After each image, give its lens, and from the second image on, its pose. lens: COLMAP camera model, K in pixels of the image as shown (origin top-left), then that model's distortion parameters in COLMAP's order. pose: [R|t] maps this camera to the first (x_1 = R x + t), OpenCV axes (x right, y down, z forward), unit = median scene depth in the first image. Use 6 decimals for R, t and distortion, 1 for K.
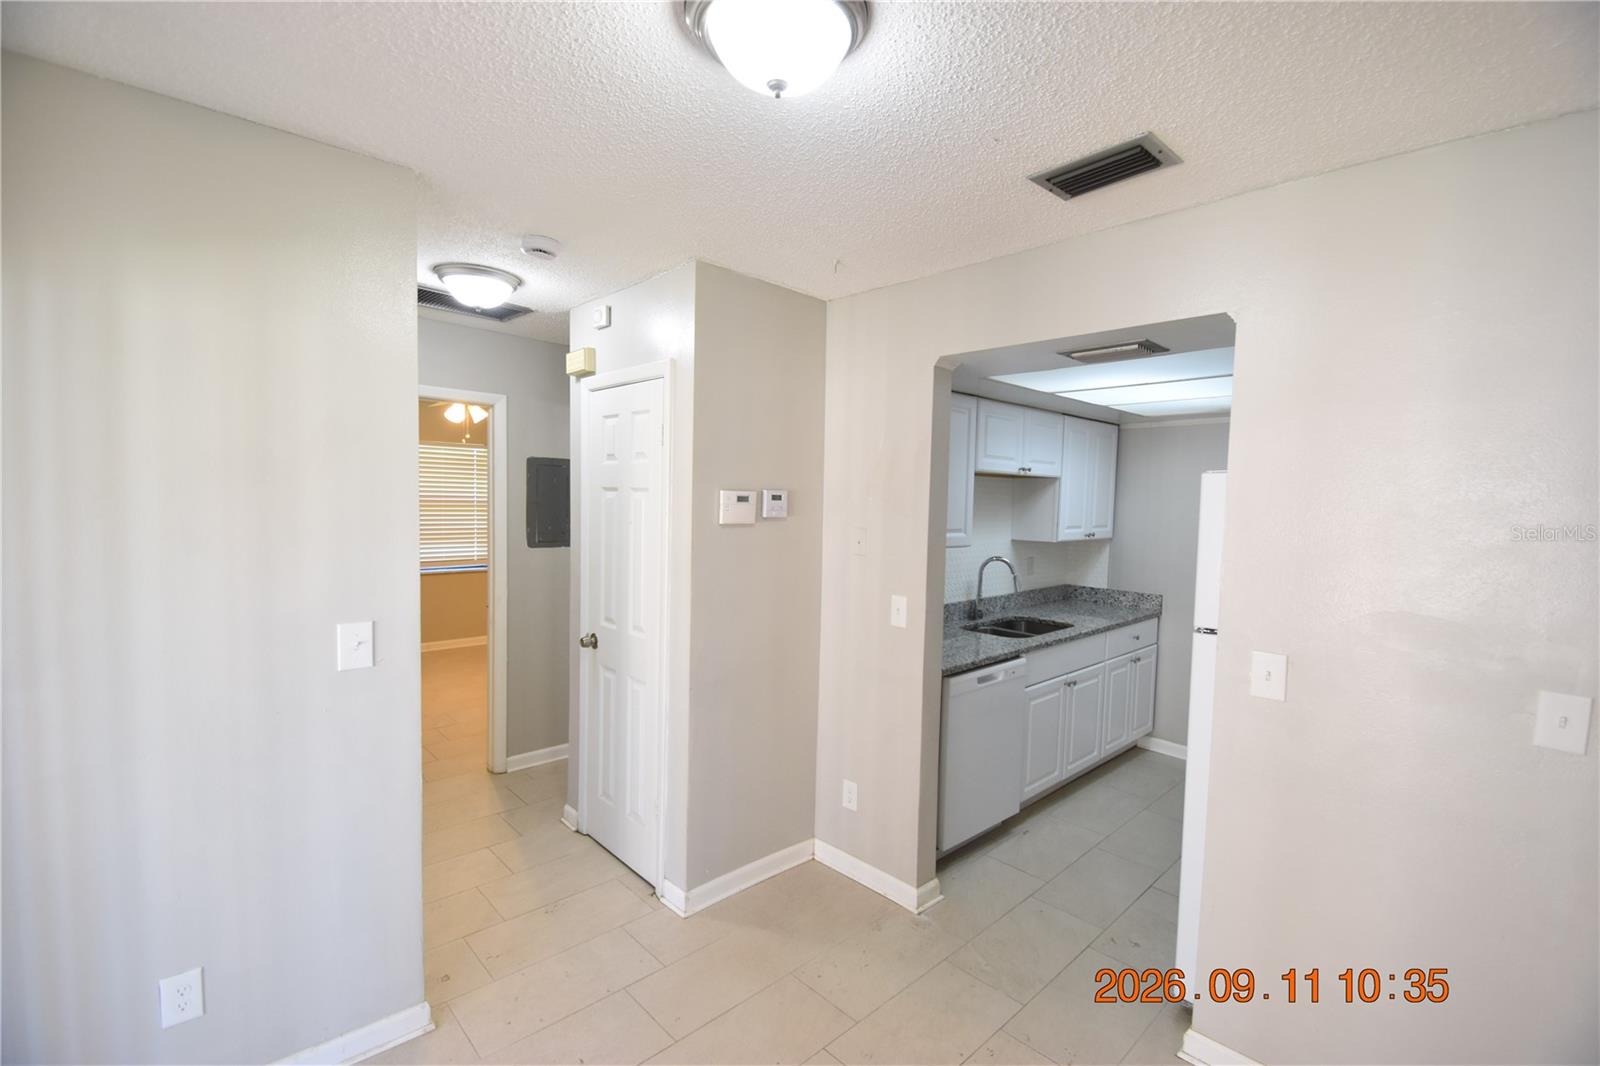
lens RADIAL K [[696.2, 0, 791.2], [0, 696.2, 542.7], [0, 0, 1]] dist [0.001714, -0.008699]
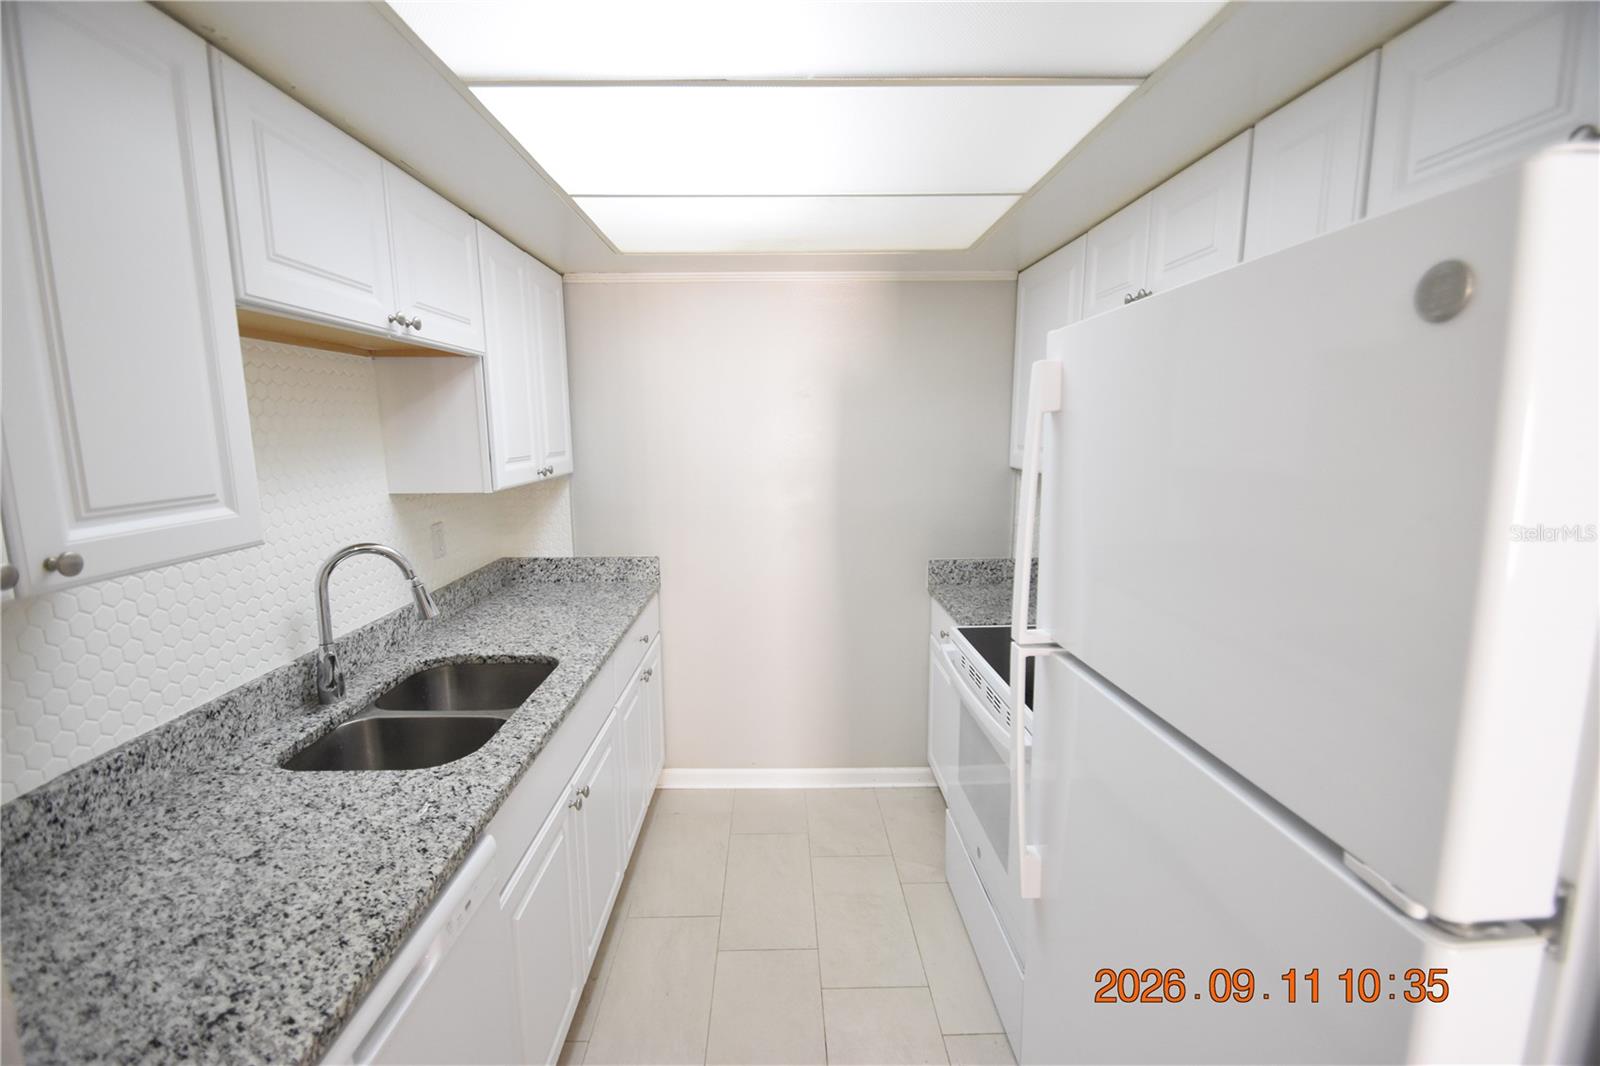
lens RADIAL K [[696.2, 0, 800.5], [0, 696.2, 545.8], [0, 0, 1]] dist [0.001714, -0.008699]
pose [[0.655600, -0.151511, 0.739752, 0.153927], [0.065624, 0.987389, 0.144071, -0.019714], [-0.752251, -0.045907, 0.657275, 0.509377]]
